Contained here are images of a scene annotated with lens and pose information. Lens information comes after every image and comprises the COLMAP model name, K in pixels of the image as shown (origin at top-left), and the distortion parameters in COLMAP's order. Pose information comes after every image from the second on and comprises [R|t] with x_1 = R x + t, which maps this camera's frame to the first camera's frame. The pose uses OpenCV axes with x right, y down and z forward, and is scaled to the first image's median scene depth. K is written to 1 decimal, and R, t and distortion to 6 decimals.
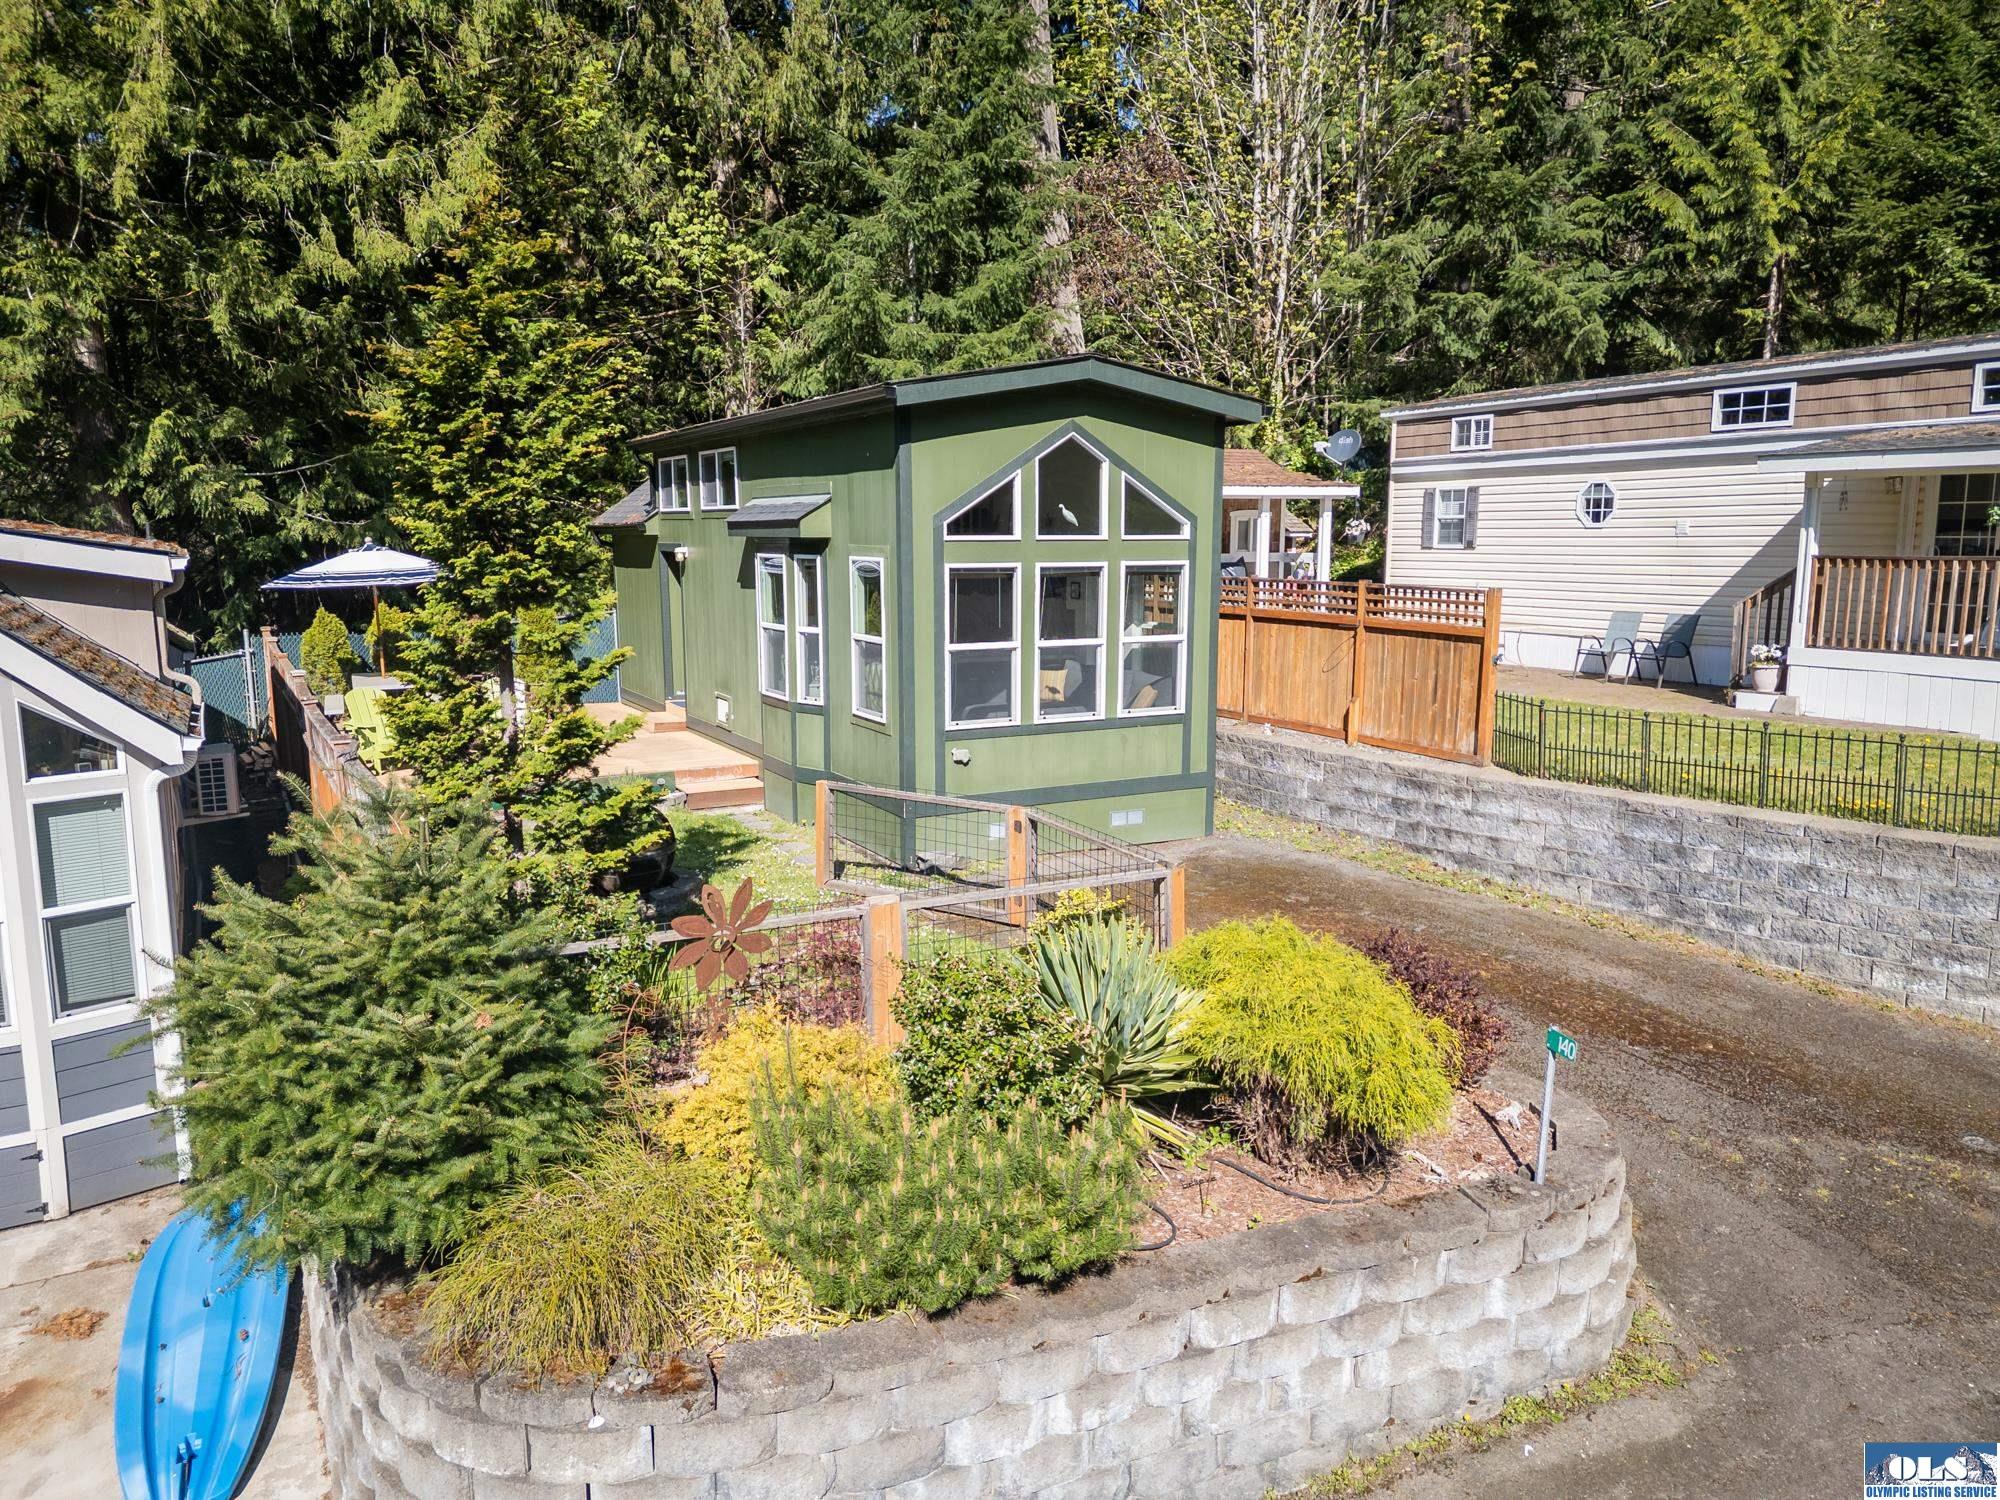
lens RADIAL K [[1384.5, 0, 966.3], [0, 1384.5, 754.8], [0, 0, 1]] dist [0.121644, -0.132875]
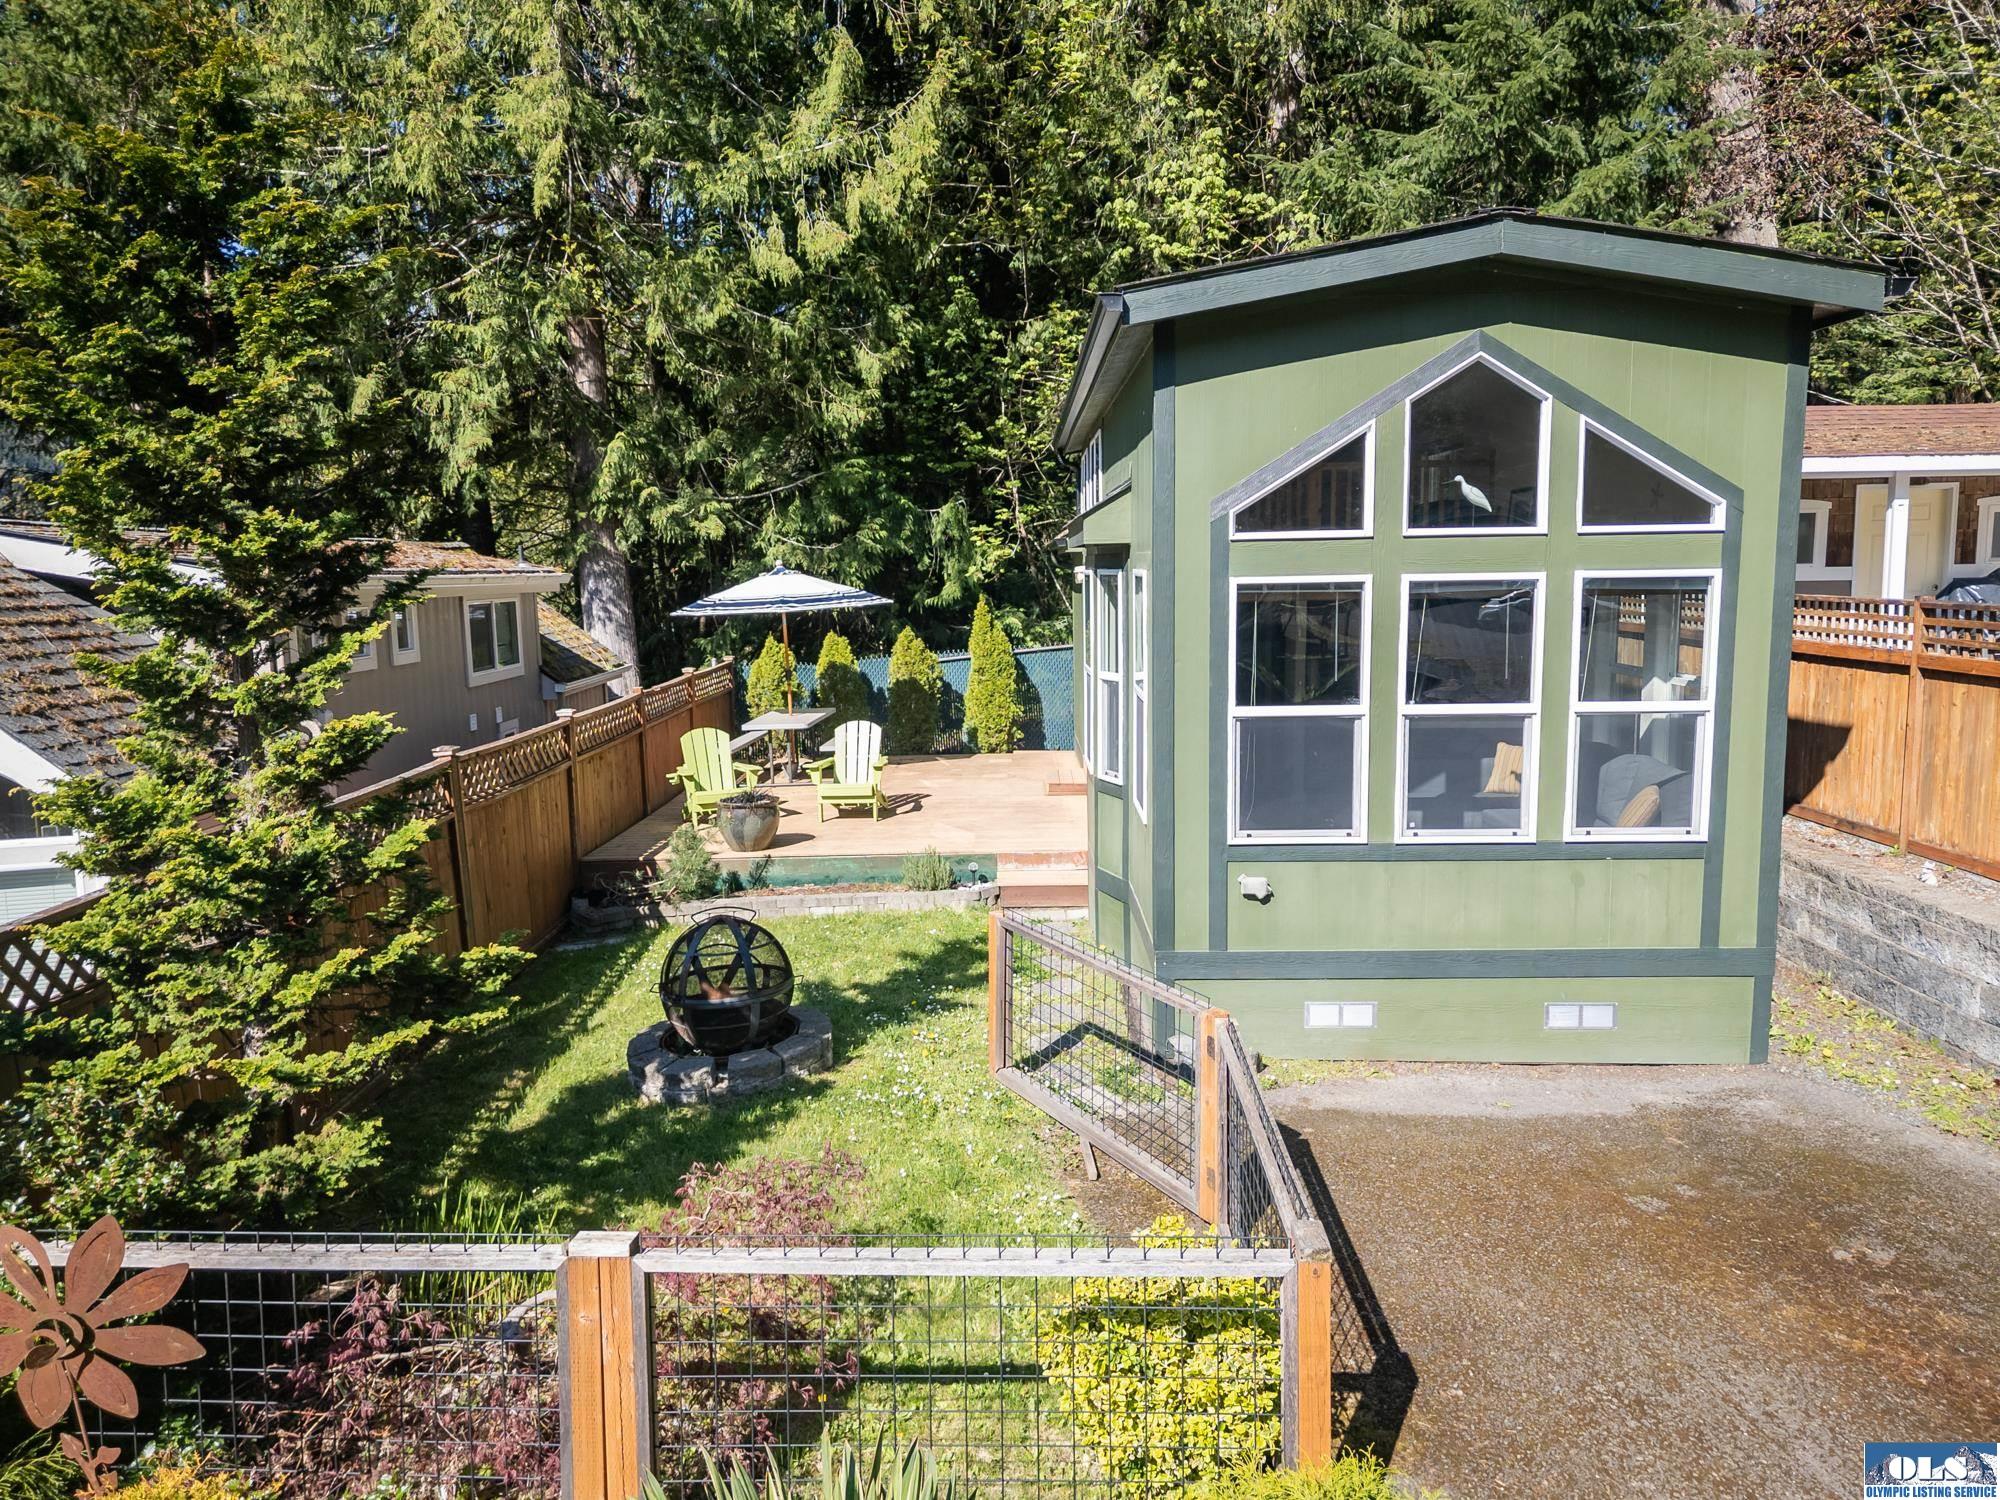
lens RADIAL K [[1409.2, 0, 1000.0], [0, 1409.2, 750.0], [0, 0, 1]] dist [0.079929, -0.079782]
pose [[0.884493, 0.050209, -0.463844, 0.174649], [-0.061381, 0.998074, -0.009008, -0.044899], [0.462498, 0.036439, 0.885871, 0.365354]]
